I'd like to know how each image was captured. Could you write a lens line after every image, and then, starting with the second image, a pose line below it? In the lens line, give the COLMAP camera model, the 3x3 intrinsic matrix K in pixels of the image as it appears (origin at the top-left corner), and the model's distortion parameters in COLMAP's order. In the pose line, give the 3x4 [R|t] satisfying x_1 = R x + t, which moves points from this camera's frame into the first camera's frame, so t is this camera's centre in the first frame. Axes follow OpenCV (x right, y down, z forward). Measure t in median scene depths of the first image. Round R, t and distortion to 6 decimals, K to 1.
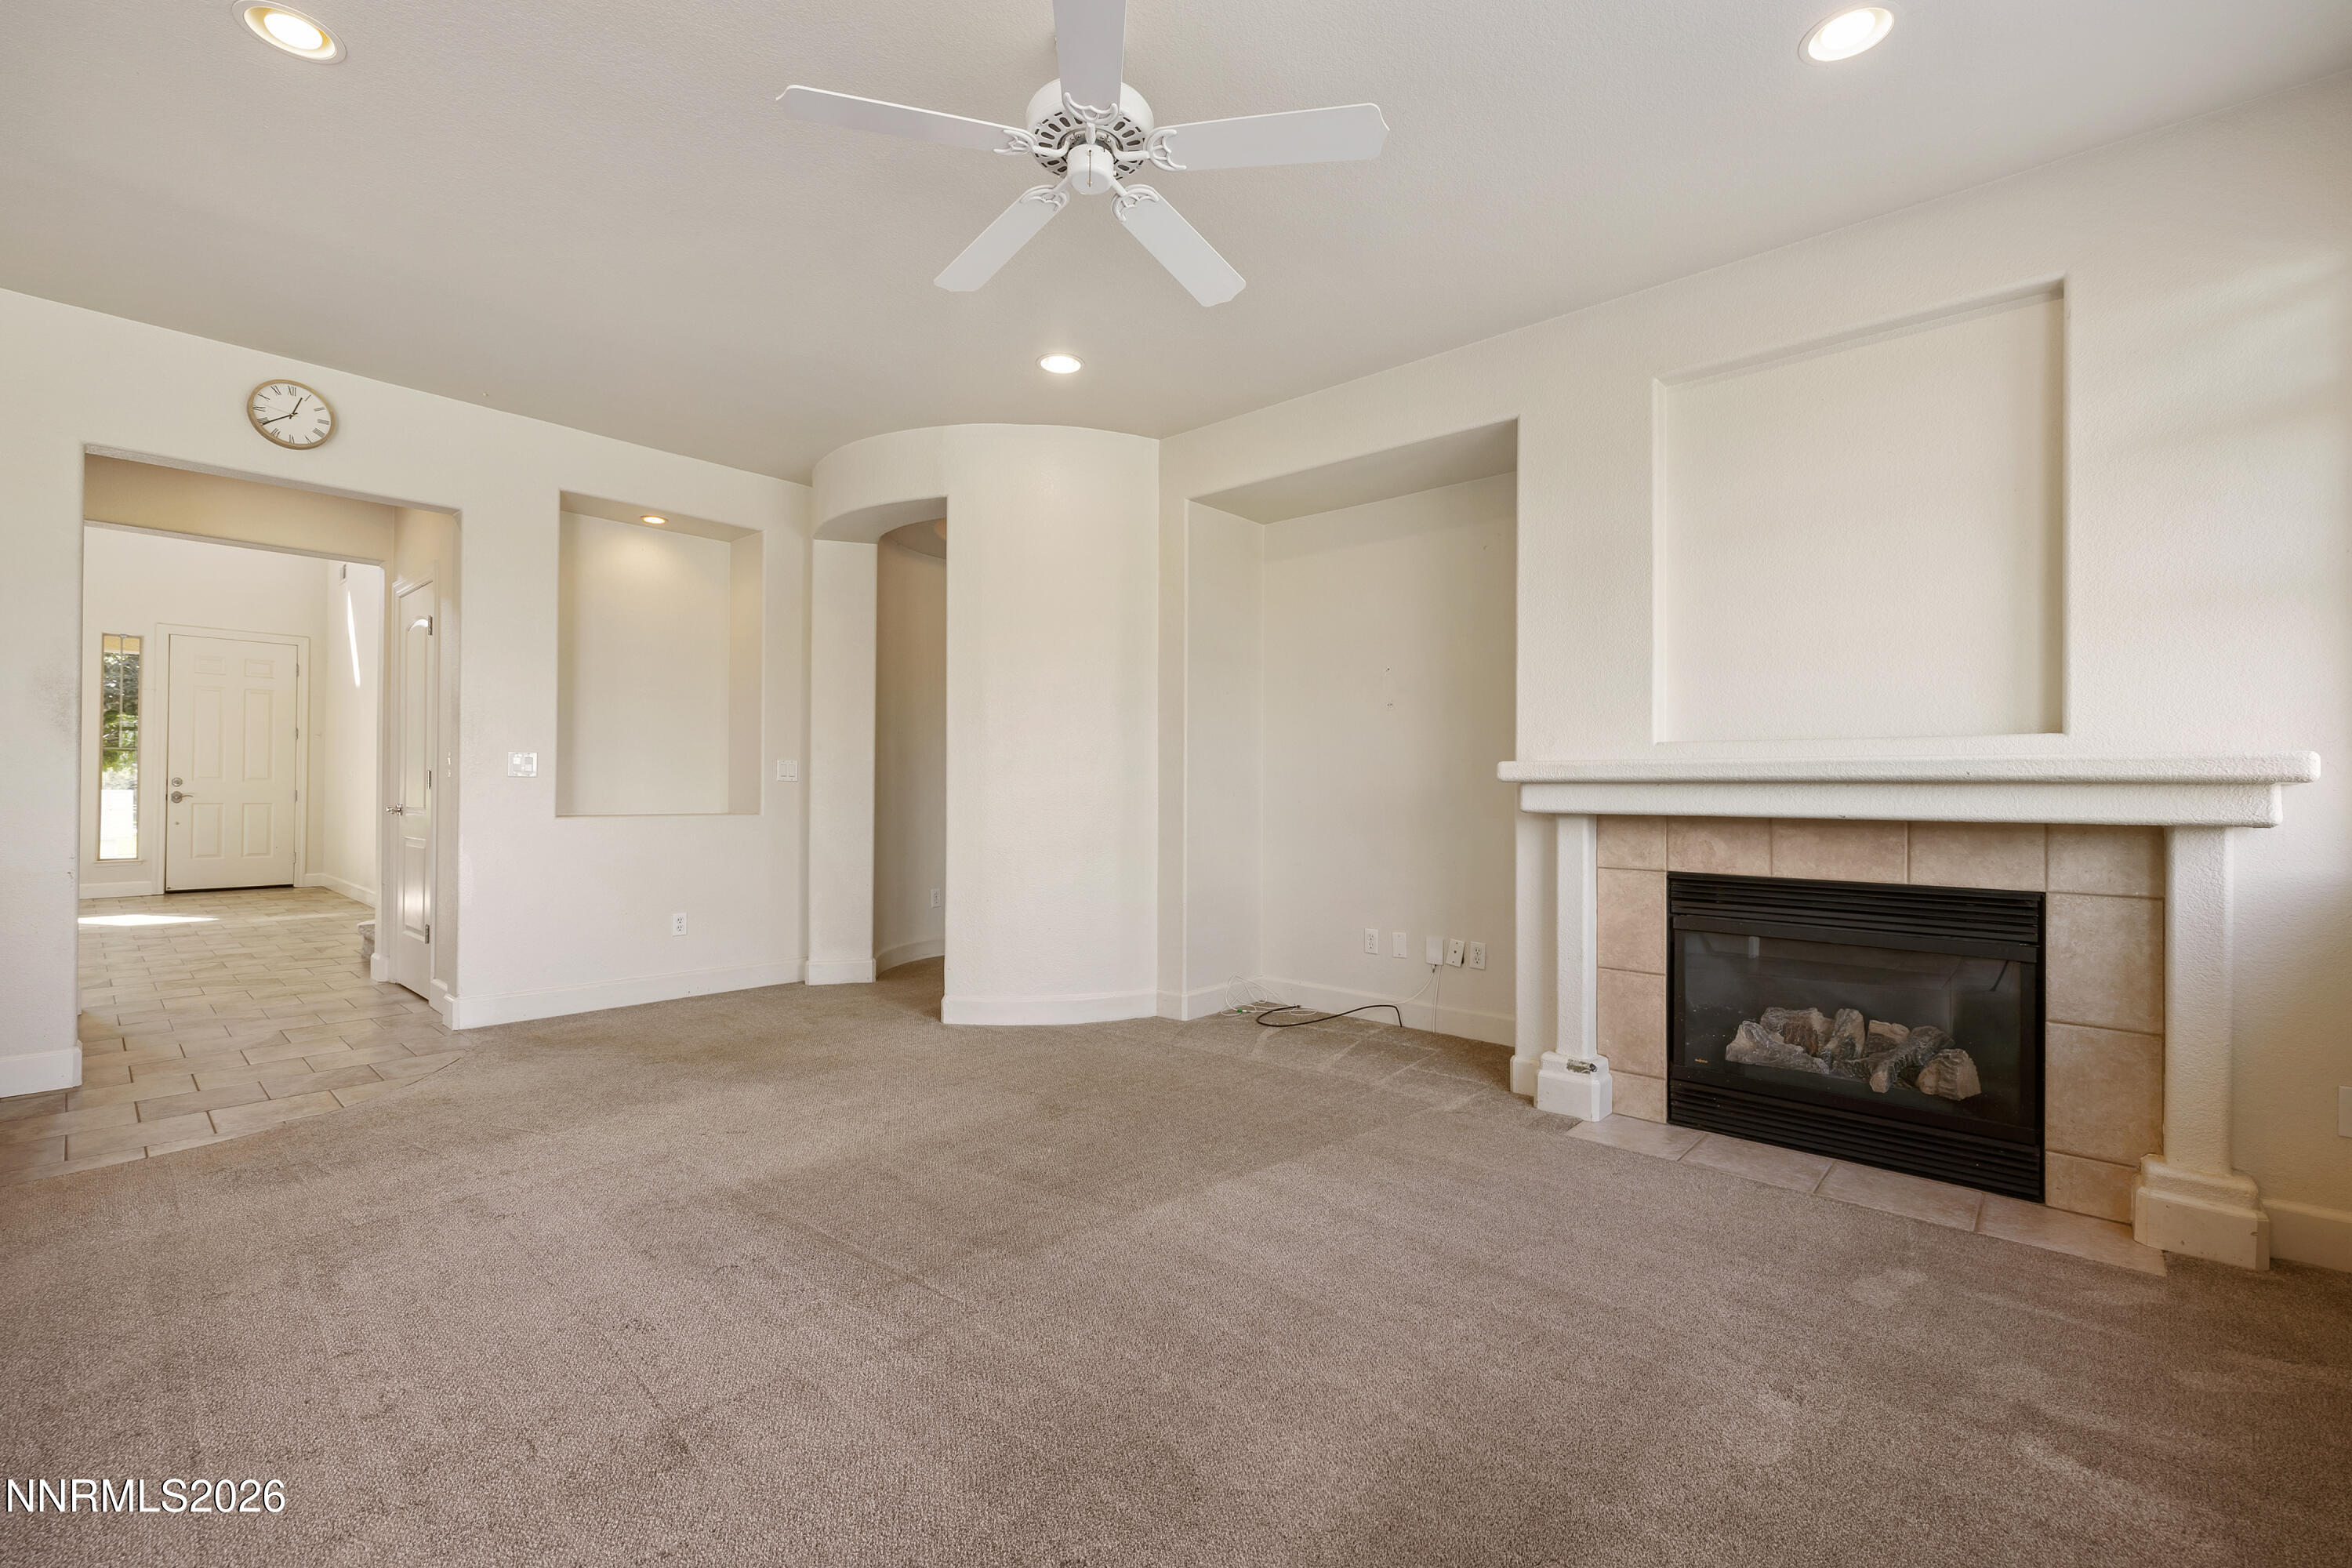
lens RADIAL K [[997.8, 0, 1184.3], [0, 997.8, 781.0], [0, 0, 1]] dist [0.002579, 0.000667]
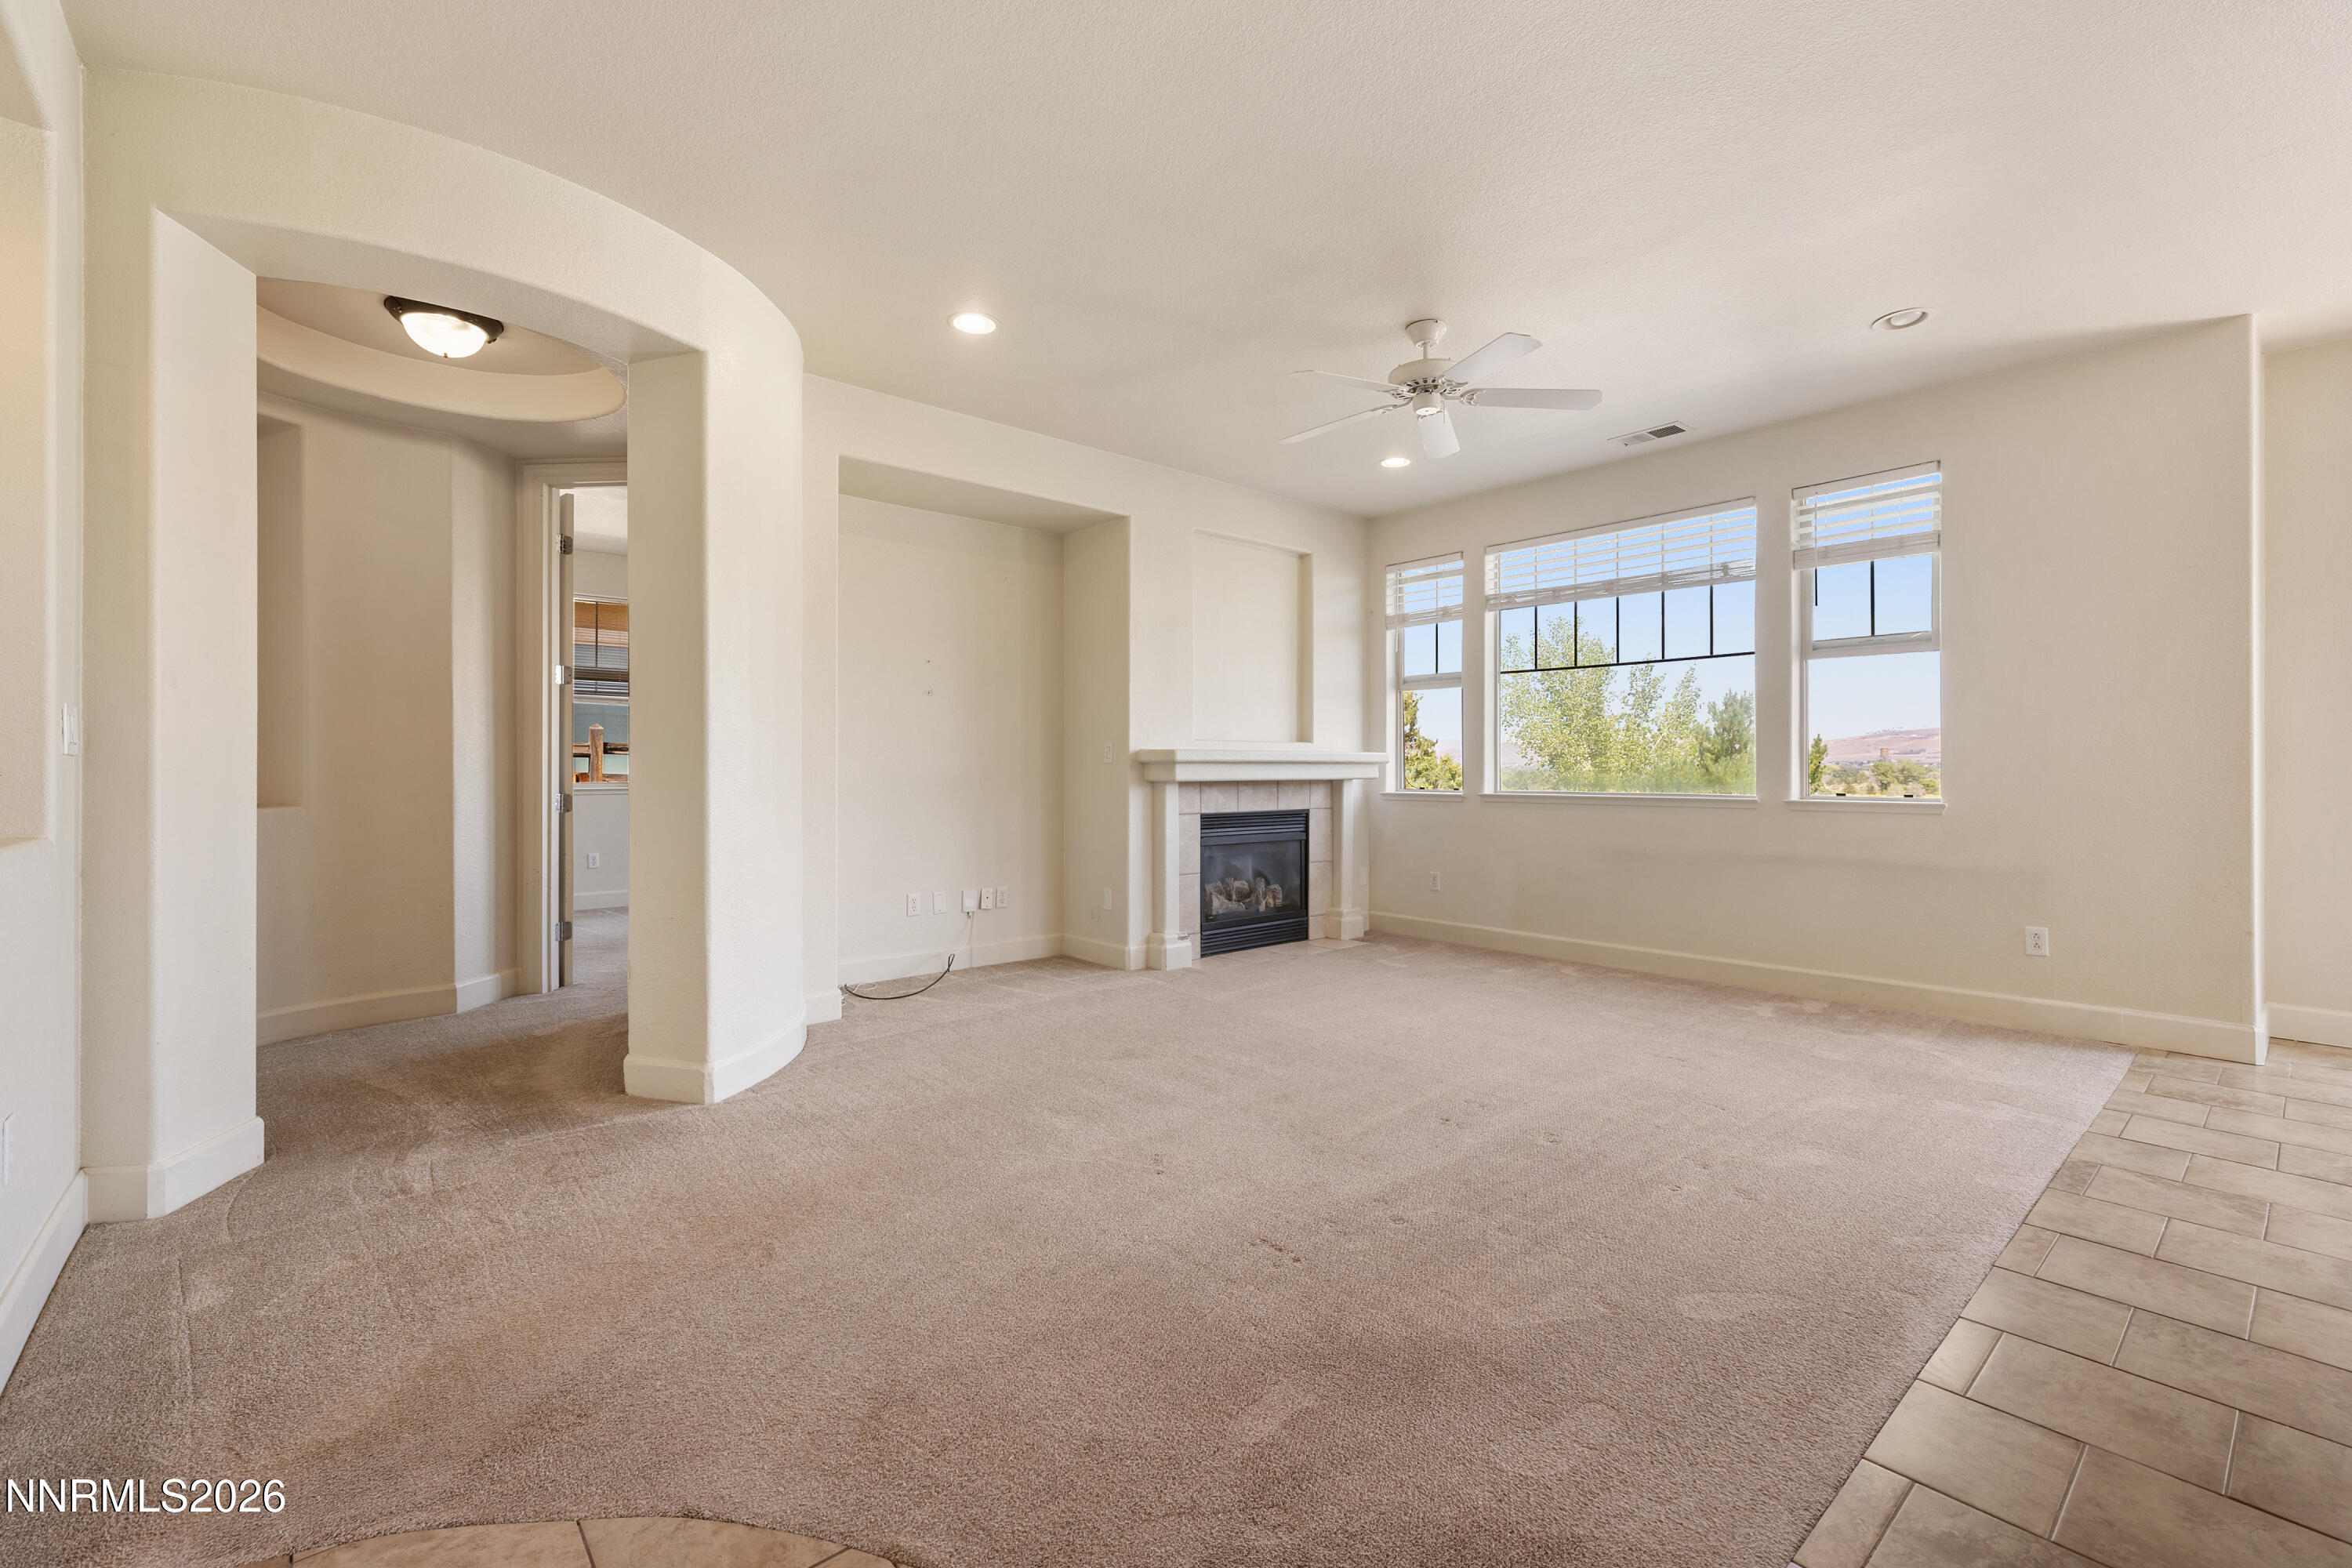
lens RADIAL K [[1004.2, 0, 1185.0], [0, 1004.2, 765.8], [0, 0, 1]] dist [0.000020, 0.000289]
pose [[0.128792, -0.003185, 0.991667, -1.260451], [-0.006561, 0.999970, 0.004064, 0.001095], [-0.991650, -0.007030, 0.128767, 0.807979]]
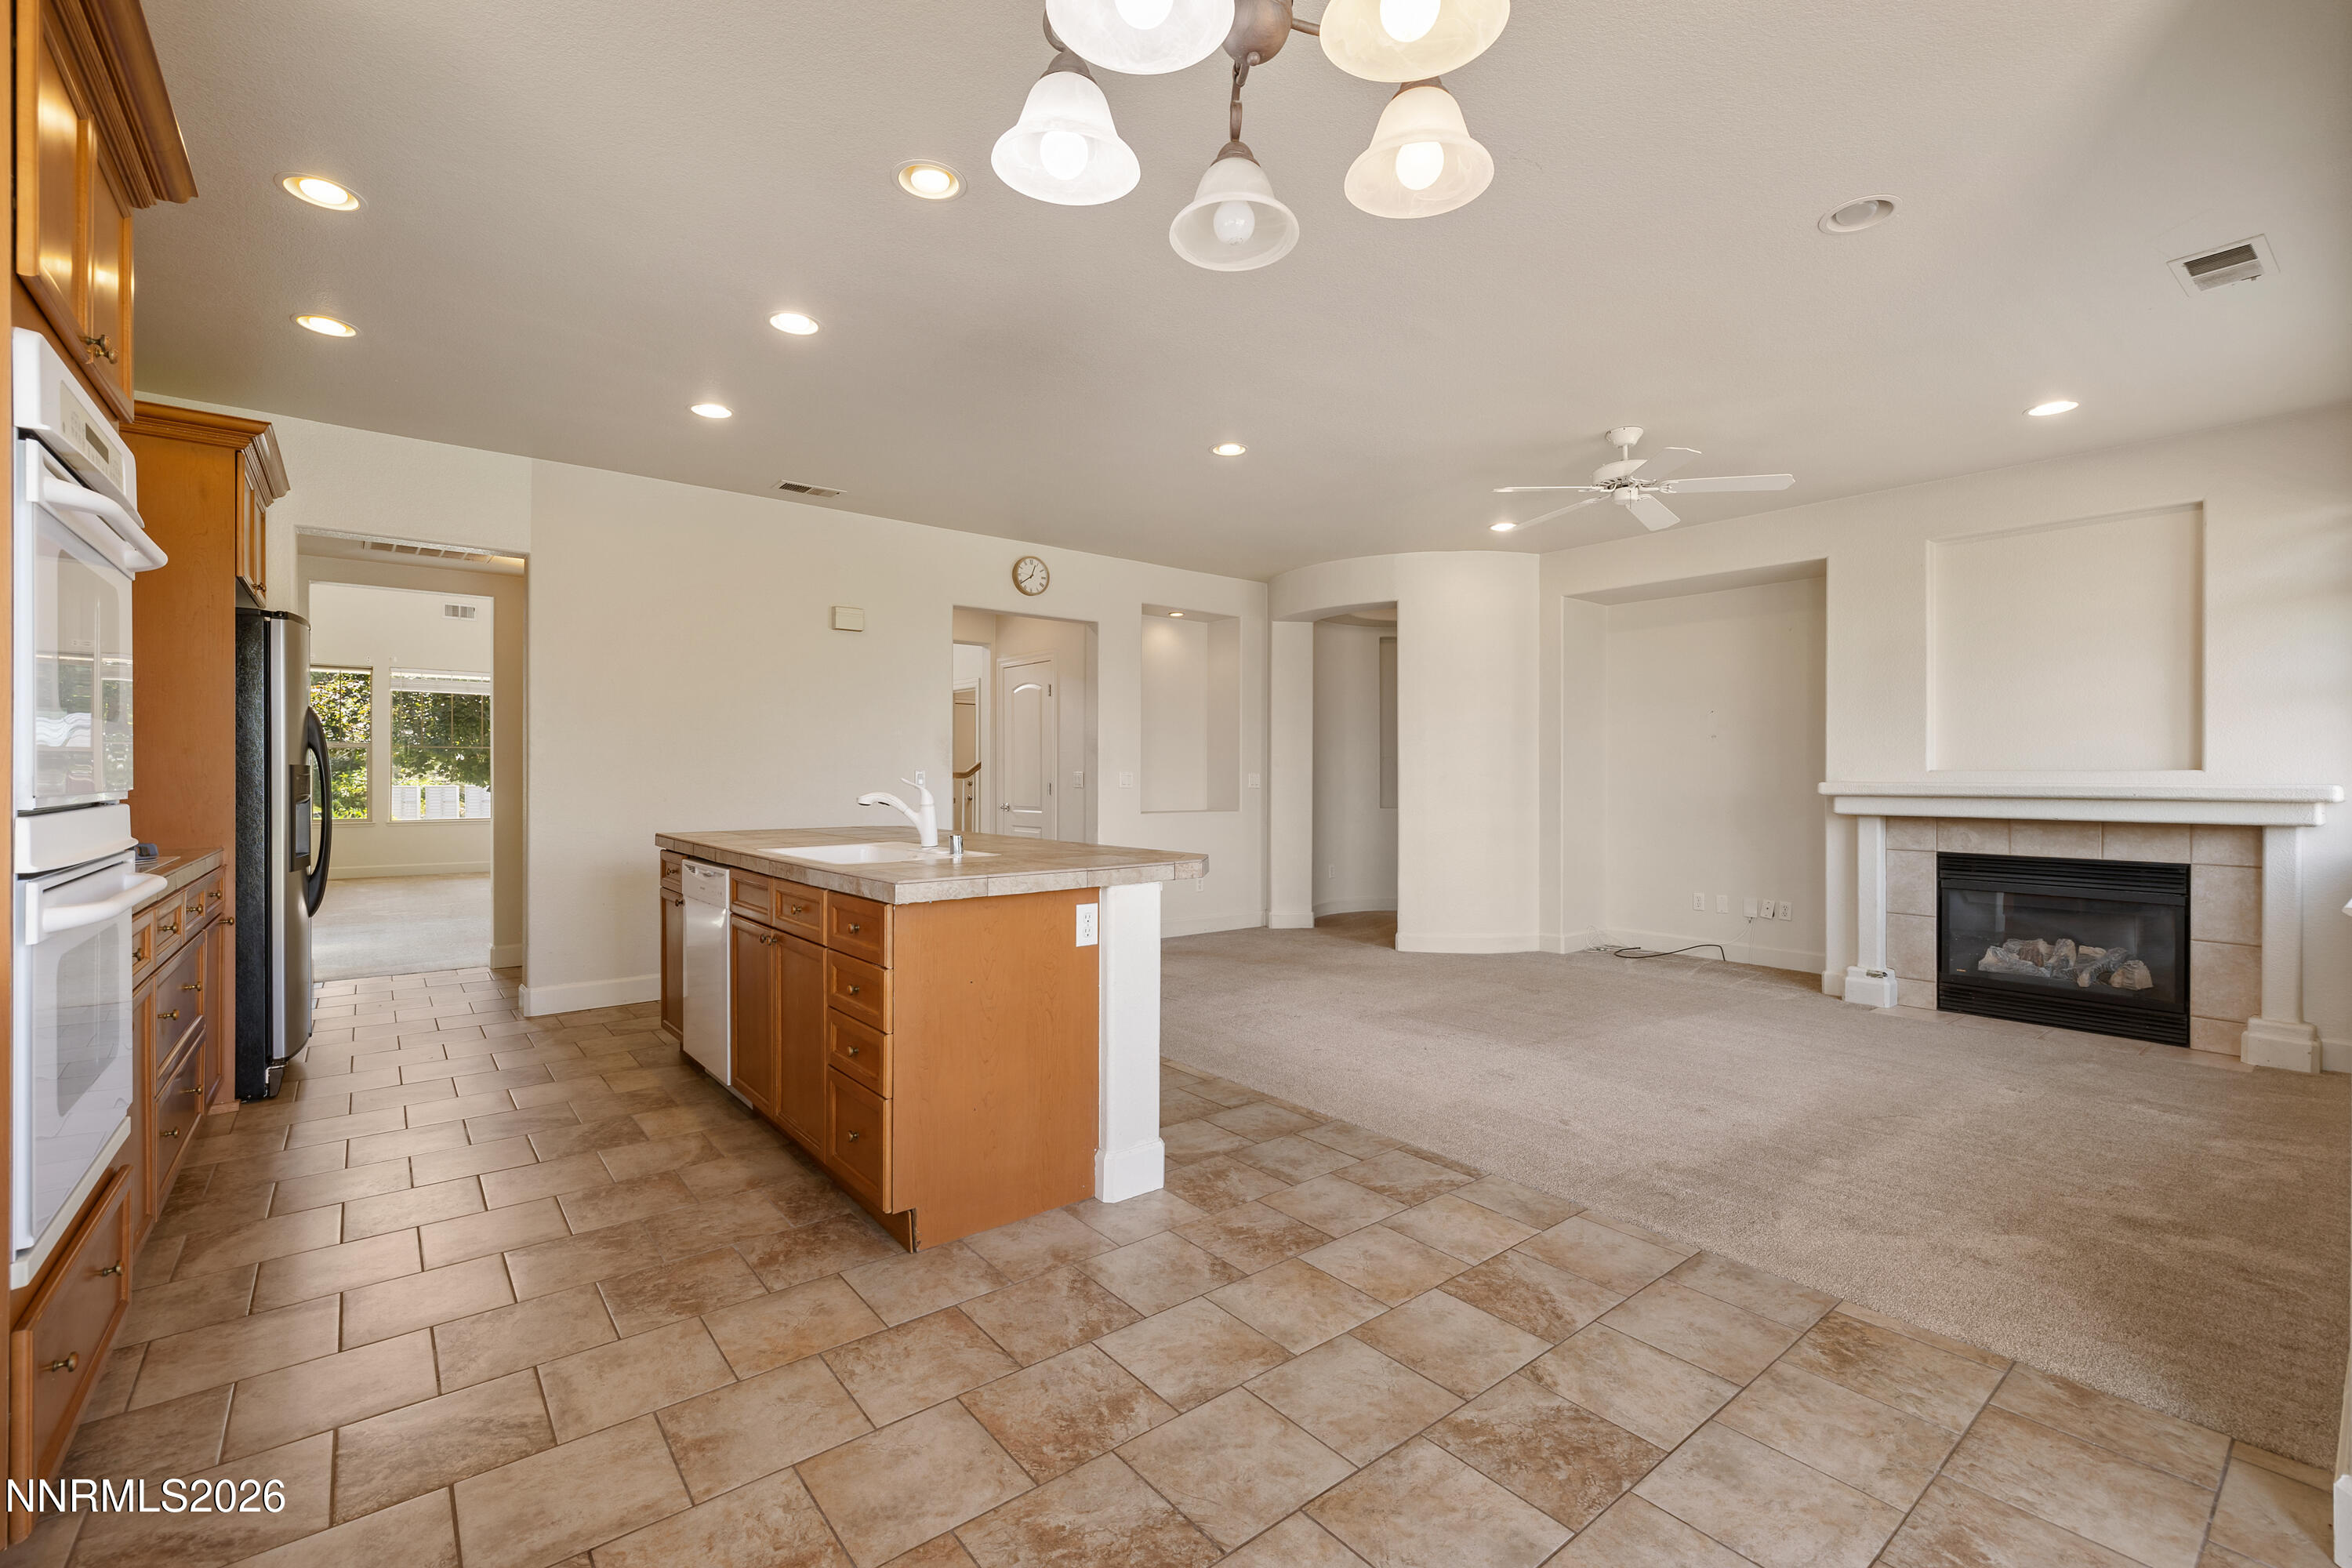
lens RADIAL K [[1005.7, 0, 1178.6], [0, 1005.7, 777.0], [0, 0, 1]] dist [0.000933, 0.000362]
pose [[0.986251, -0.002168, -0.165242, -0.450467], [0.003086, 0.999981, 0.005297, -0.041773], [0.165227, -0.005734, 0.986239, -0.793334]]
